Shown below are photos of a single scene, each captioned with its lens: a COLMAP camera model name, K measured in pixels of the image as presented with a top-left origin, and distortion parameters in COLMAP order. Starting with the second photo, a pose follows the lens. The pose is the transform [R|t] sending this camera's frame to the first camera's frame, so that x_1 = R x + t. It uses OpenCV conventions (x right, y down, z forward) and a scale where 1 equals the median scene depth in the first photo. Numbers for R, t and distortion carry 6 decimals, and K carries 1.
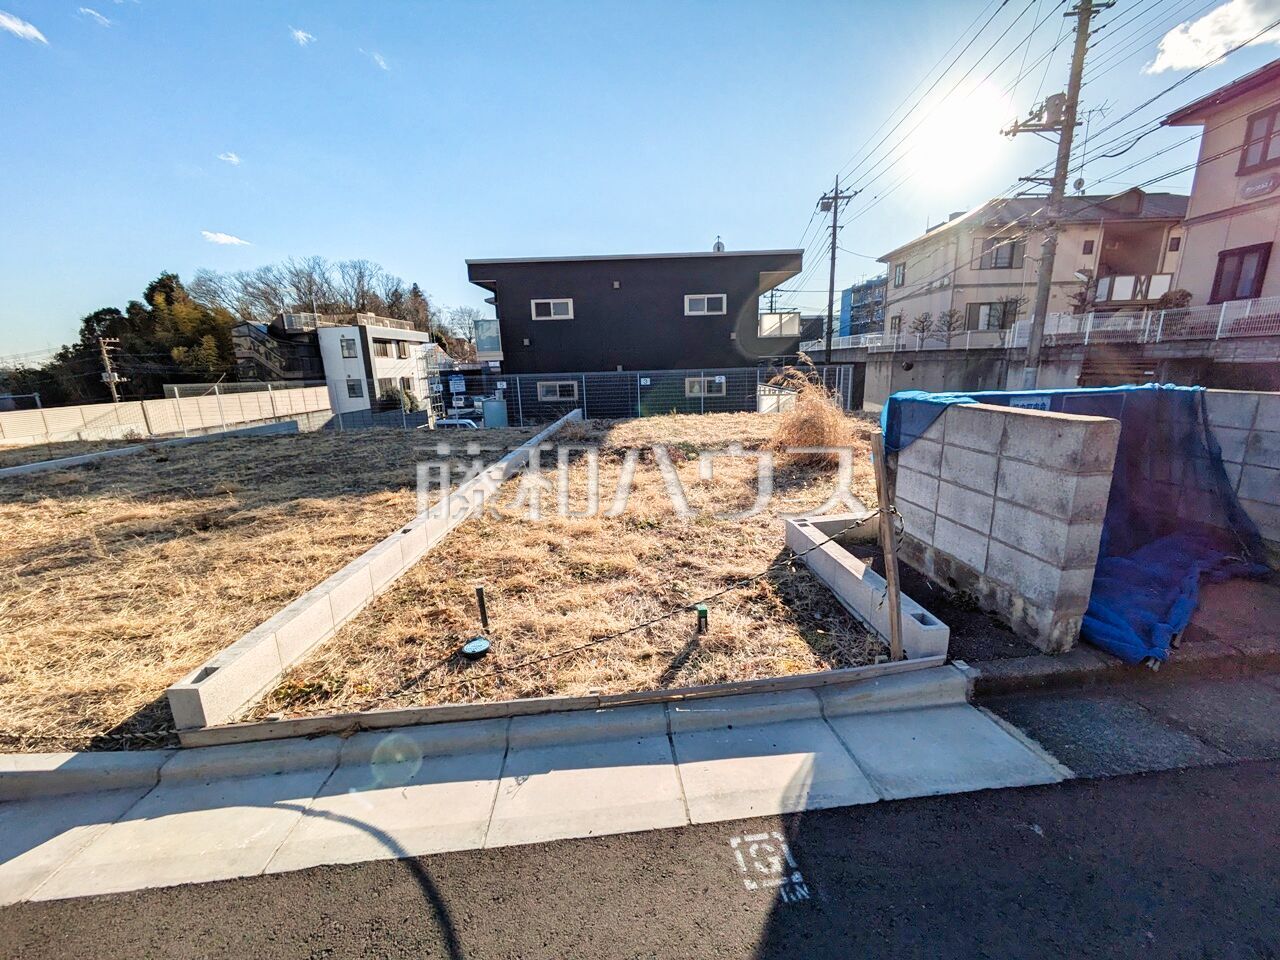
lens RADIAL K [[505.4, 0, 644.8], [0, 505.4, 477.0], [0, 0, 1]] dist [-0.003132, 0.002818]
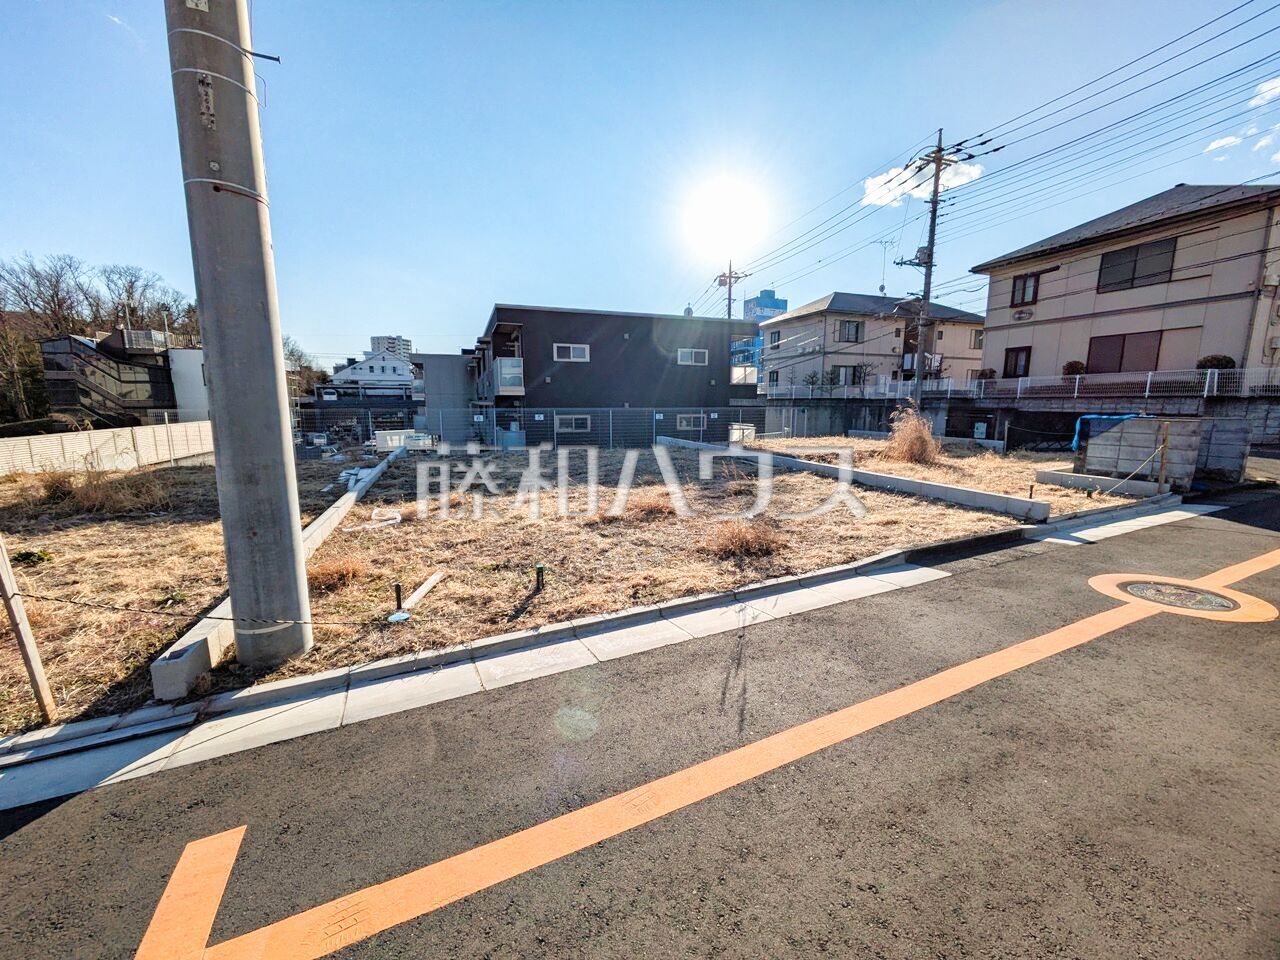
lens RADIAL K [[505.4, 0, 643.6], [0, 505.4, 477.3], [0, 0, 1]] dist [-0.003132, 0.002818]
pose [[0.936655, -0.022406, 0.349537, -0.420181], [0.049733, 0.996348, -0.069402, 0.035398], [-0.346705, 0.082389, 0.934349, -0.098640]]
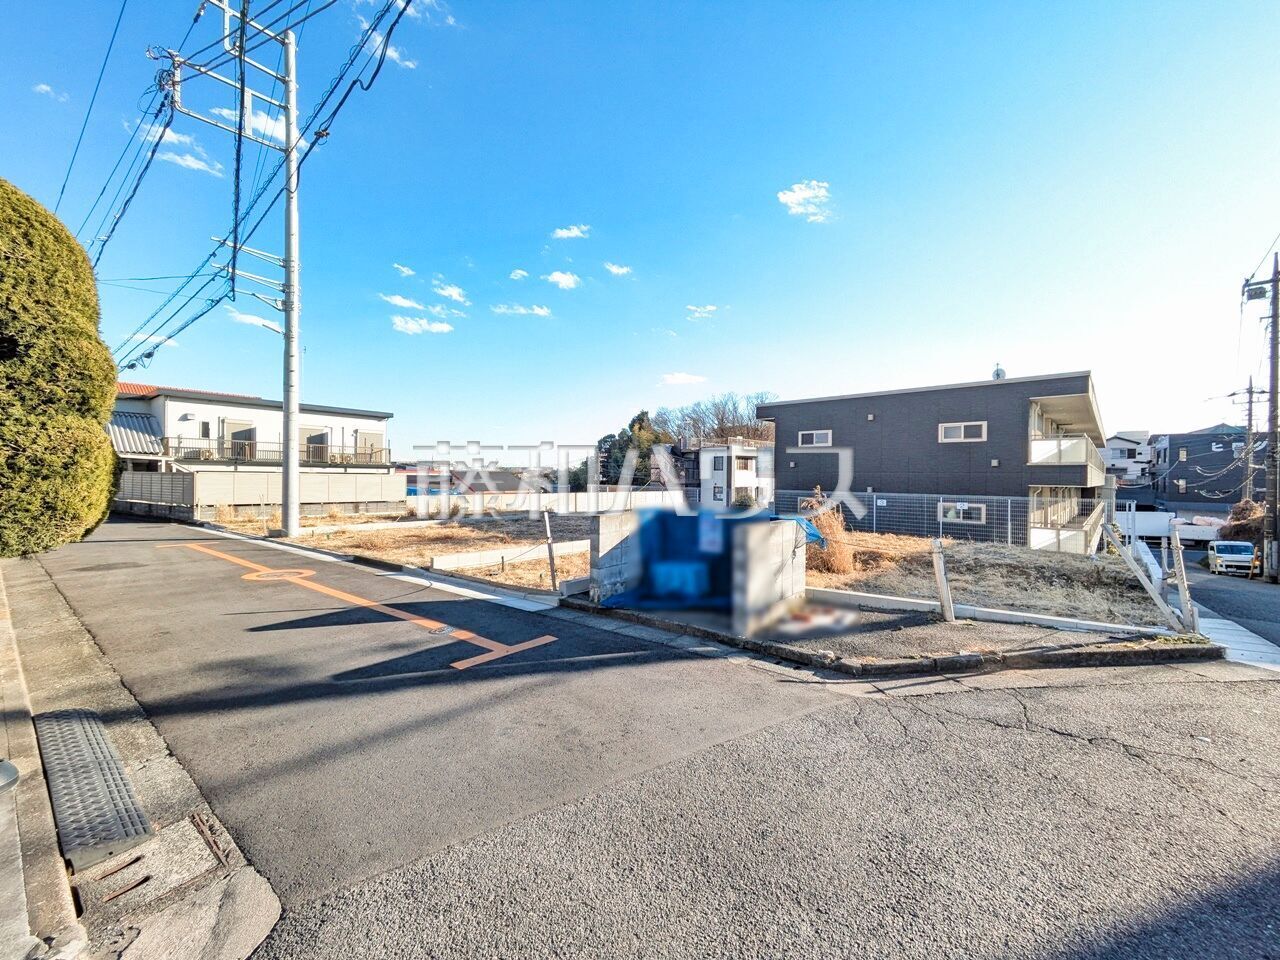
lens RADIAL K [[505.4, 0, 646.1], [0, 505.4, 474.3], [0, 0, 1]] dist [-0.003132, 0.002818]
pose [[0.735592, 0.034256, -0.676559, 0.324571], [-0.183531, 0.971447, -0.150358, 0.005174], [0.652090, 0.234772, 0.720875, -0.104972]]
